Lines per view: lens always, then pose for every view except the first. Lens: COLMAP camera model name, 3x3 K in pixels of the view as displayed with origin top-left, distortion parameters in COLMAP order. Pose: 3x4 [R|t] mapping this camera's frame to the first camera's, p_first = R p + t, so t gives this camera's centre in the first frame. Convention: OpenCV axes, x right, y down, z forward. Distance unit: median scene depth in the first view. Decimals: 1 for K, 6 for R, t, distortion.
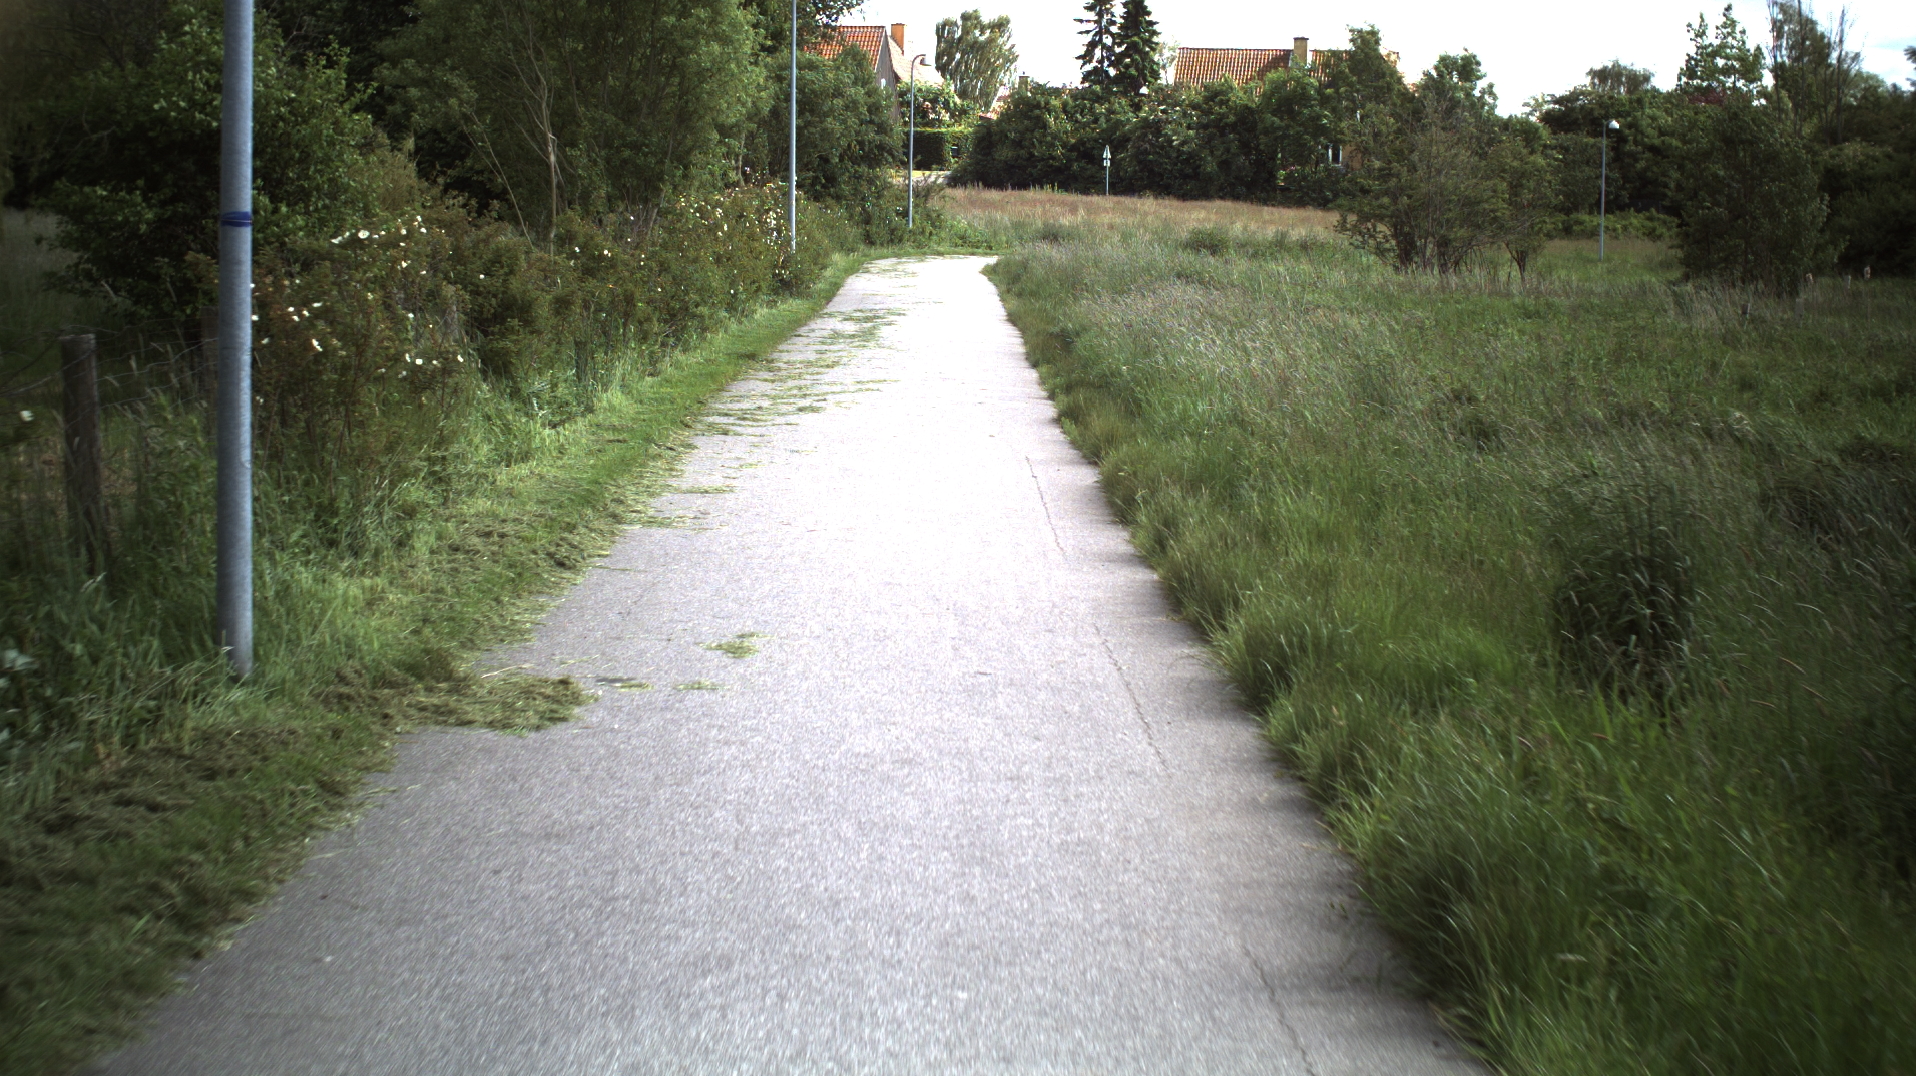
lens RADIAL K [[4403.6, 0, 960.8], [0, 4403.6, 541.1], [0, 0, 1]] dist [-0.330480, 0.027194]
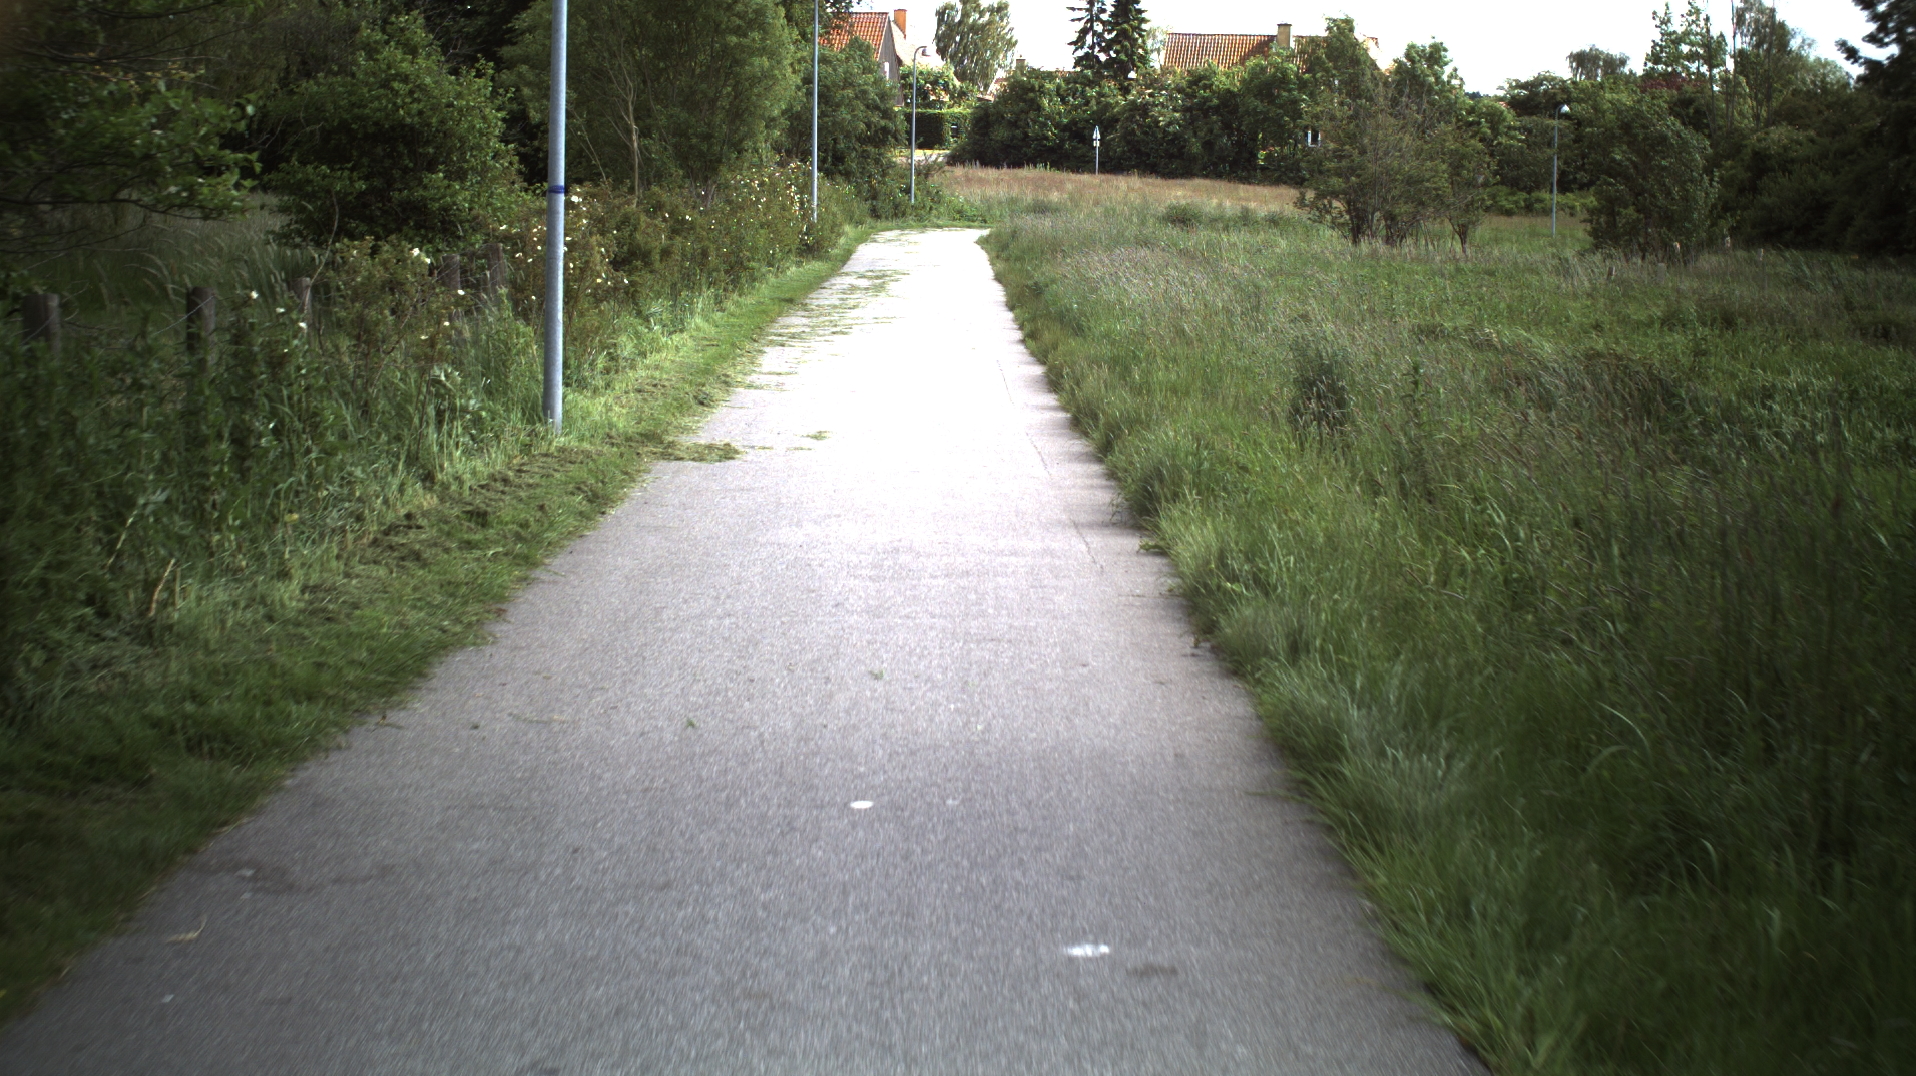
lens RADIAL K [[4403.6, 0, 960.8], [0, 4403.6, 541.1], [0, 0, 1]] dist [-0.330480, 0.027194]
pose [[0.999996, 0.002955, 0.000087, 0.000855], [-0.002955, 0.999982, 0.005186, 0.008264], [-0.000071, -0.005186, 0.999987, -0.109064]]
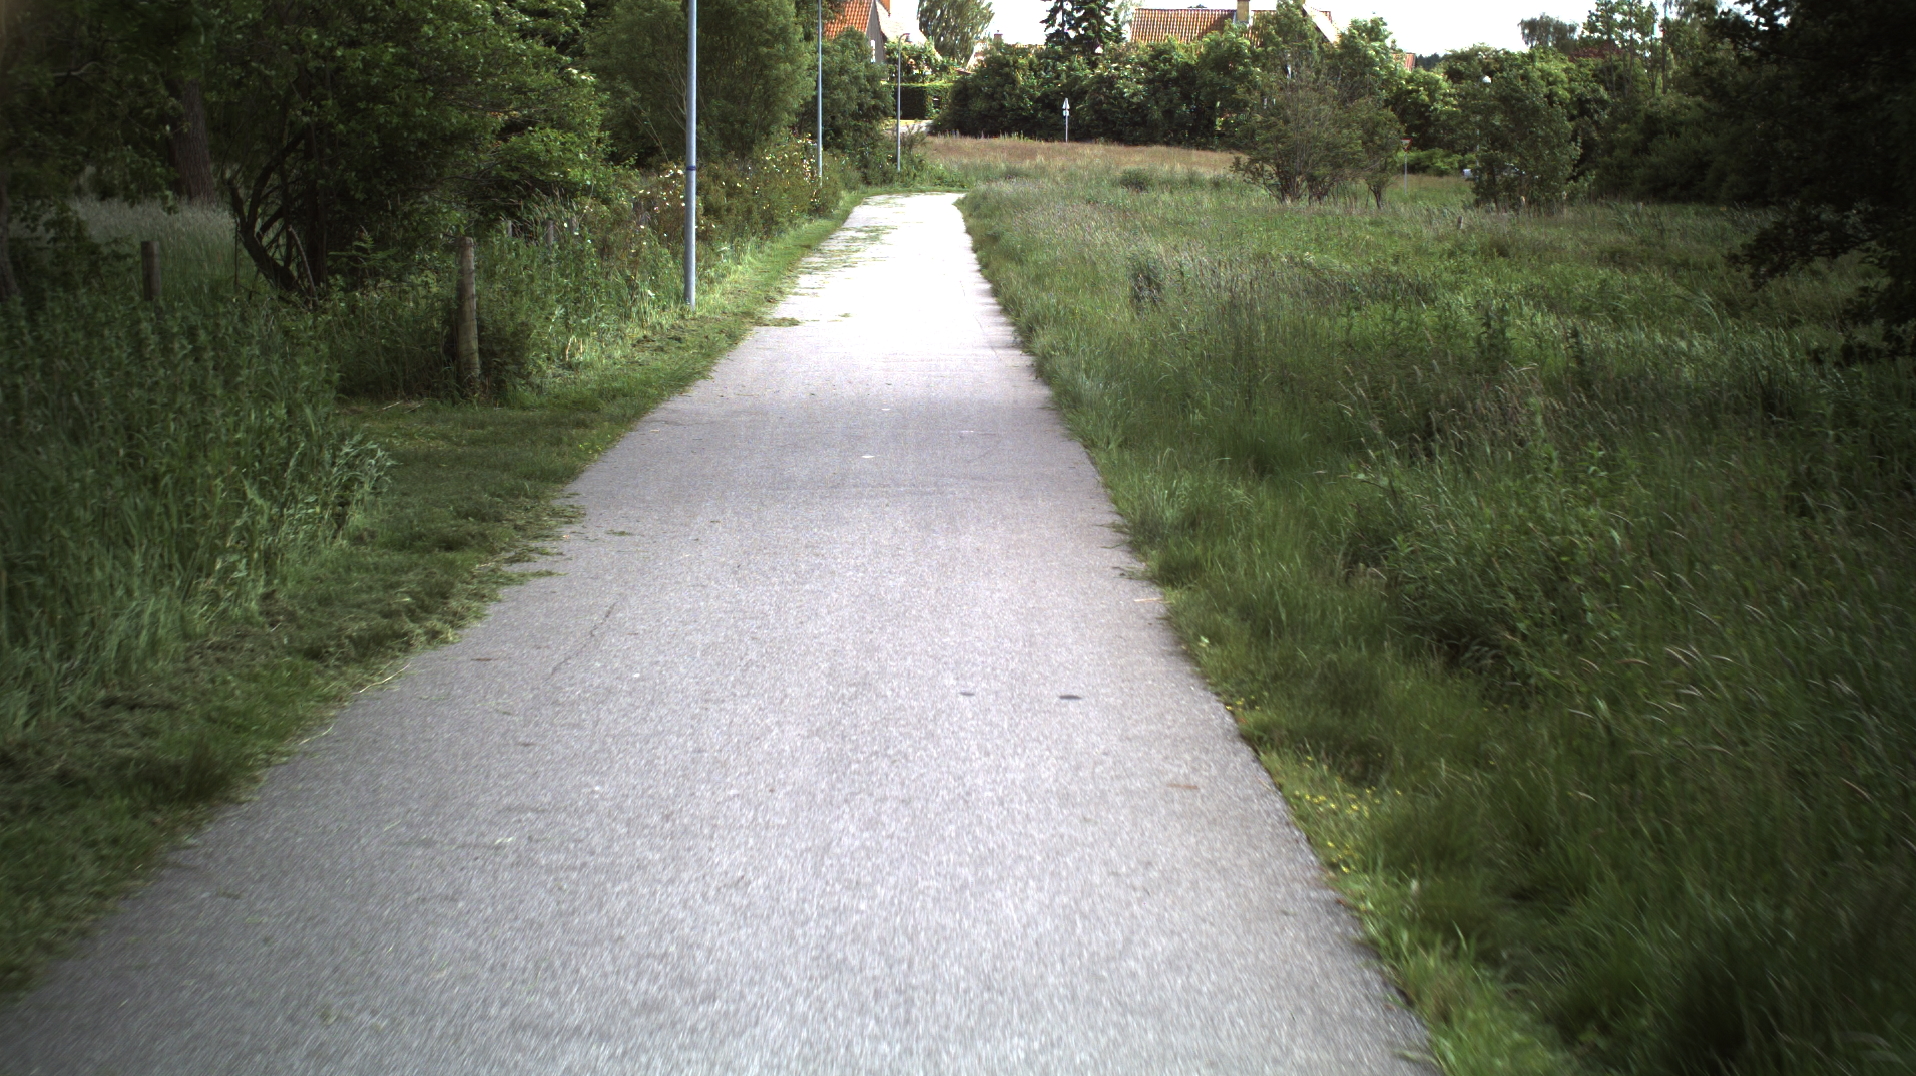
lens RADIAL K [[4403.6, 0, 960.8], [0, 4403.6, 541.1], [0, 0, 1]] dist [-0.330480, 0.027194]
pose [[0.999963, -0.008223, 0.002562, 0.002345], [0.008189, 0.999882, 0.012976, 0.019592], [-0.002669, -0.012954, 0.999913, -0.272816]]
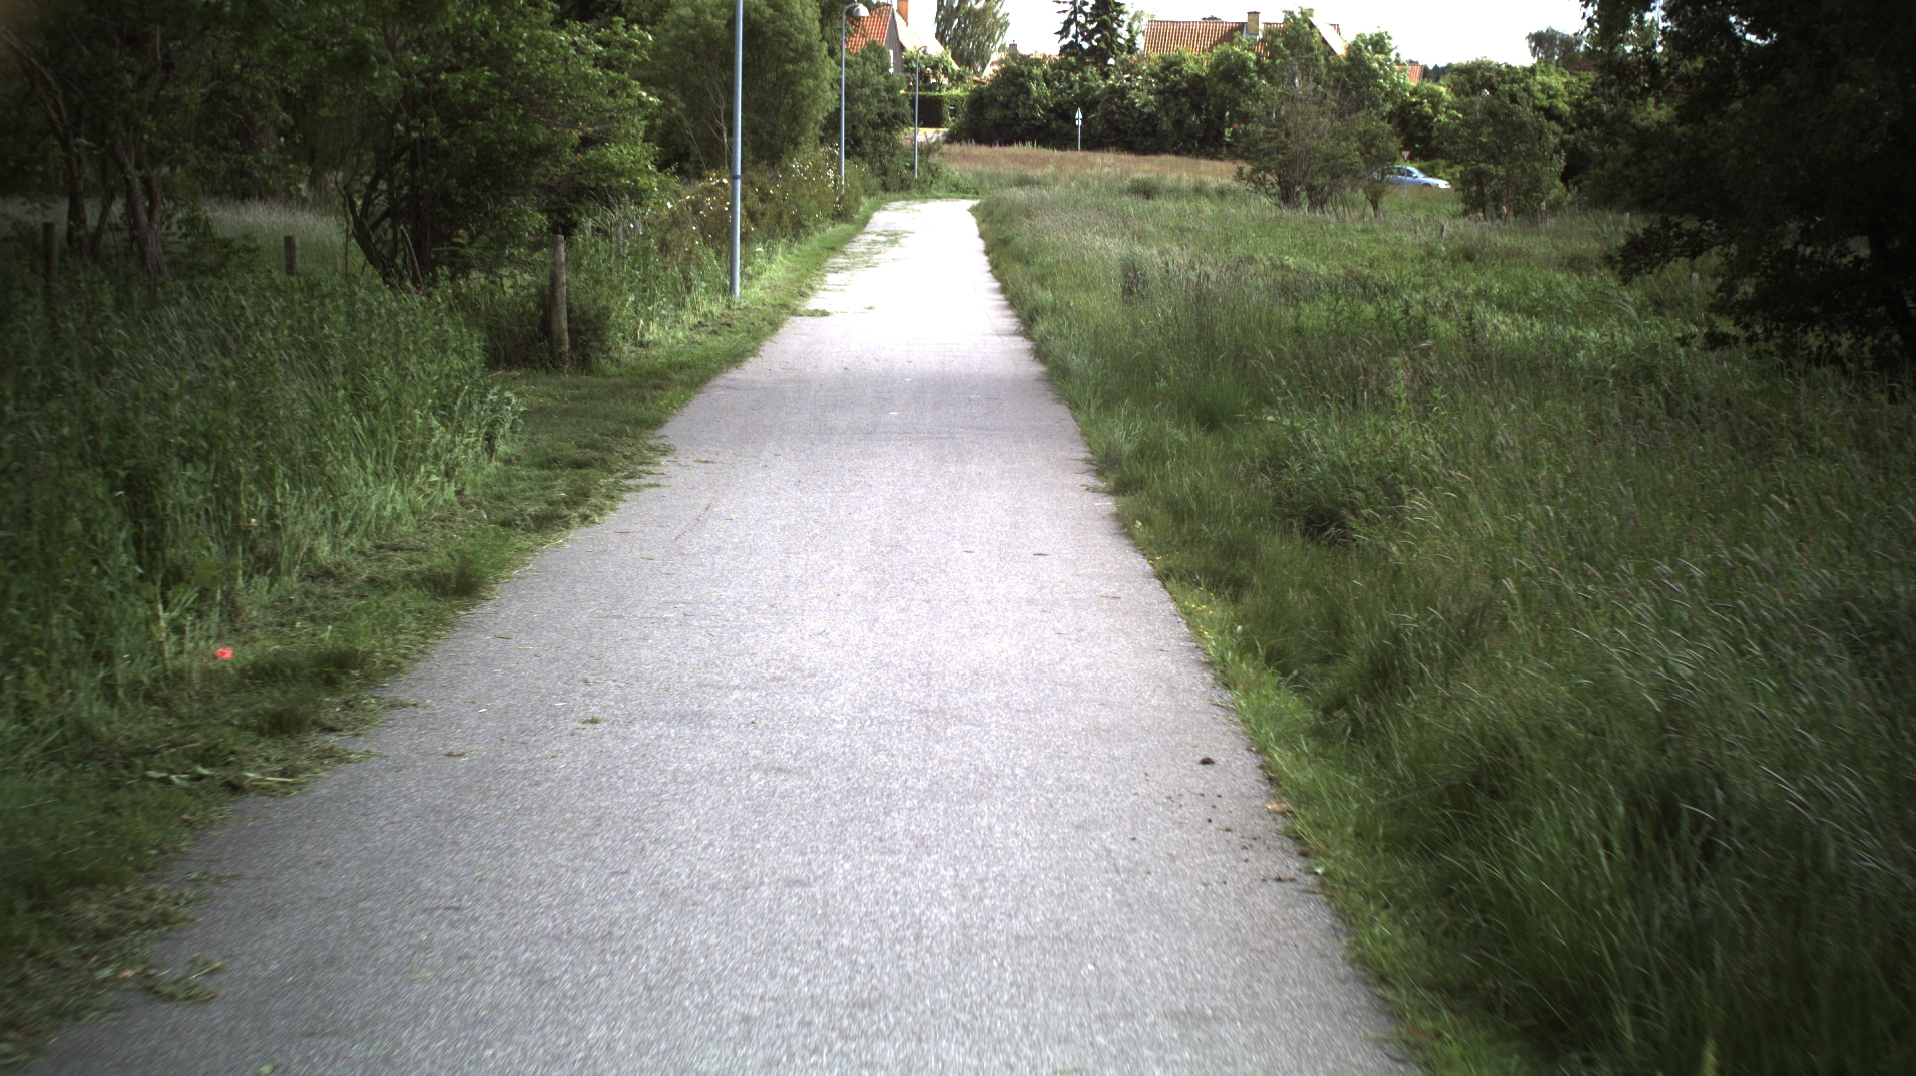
lens RADIAL K [[4403.6, 0, 960.8], [0, 4403.6, 541.1], [0, 0, 1]] dist [-0.330480, 0.027194]
pose [[0.999999, -0.001423, -0.000517, 0.002586], [0.001429, 0.999932, 0.011541, 0.023091], [0.000500, -0.011541, 0.999933, -0.327531]]
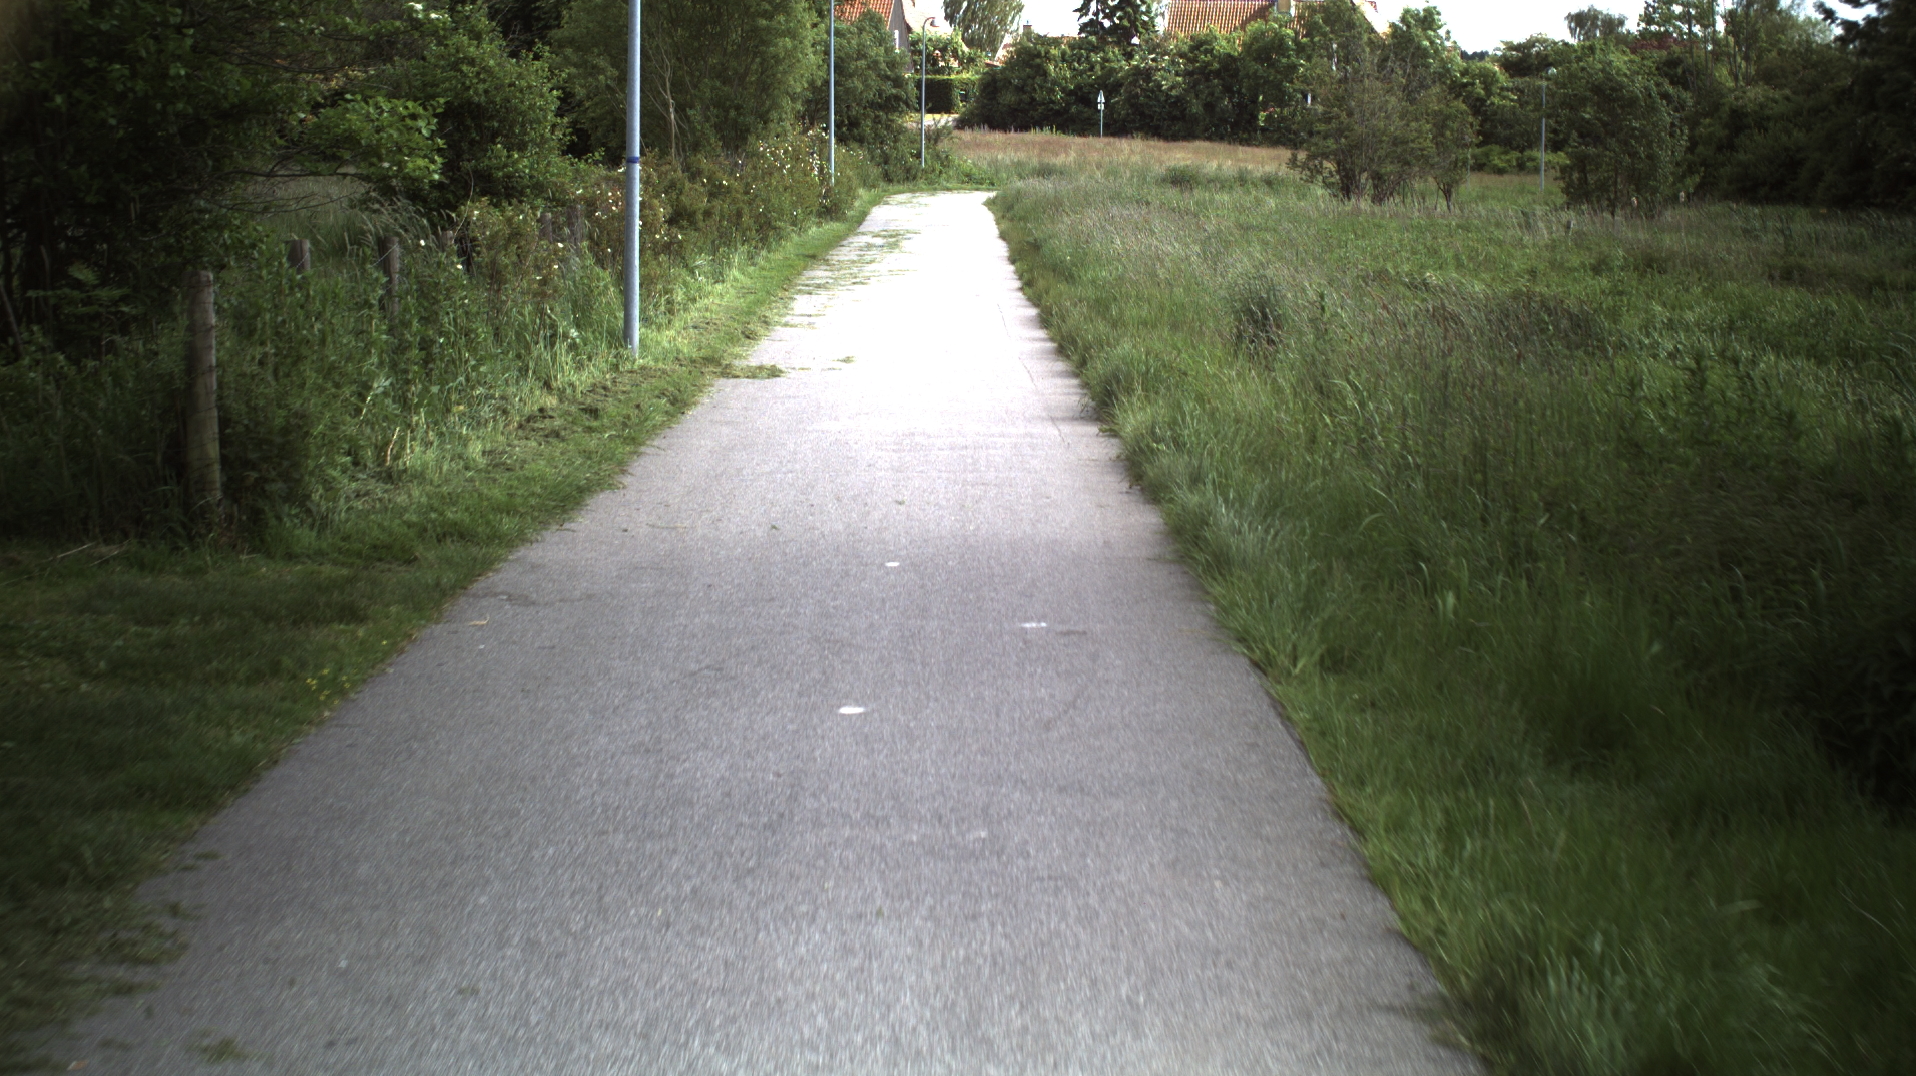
lens RADIAL K [[4403.6, 0, 960.8], [0, 4403.6, 541.1], [0, 0, 1]] dist [-0.330480, 0.027194]
pose [[0.999977, -0.006057, -0.003072, 0.001492], [0.006098, 0.999890, 0.013531, 0.012049], [0.002990, -0.013550, 0.999904, -0.163447]]
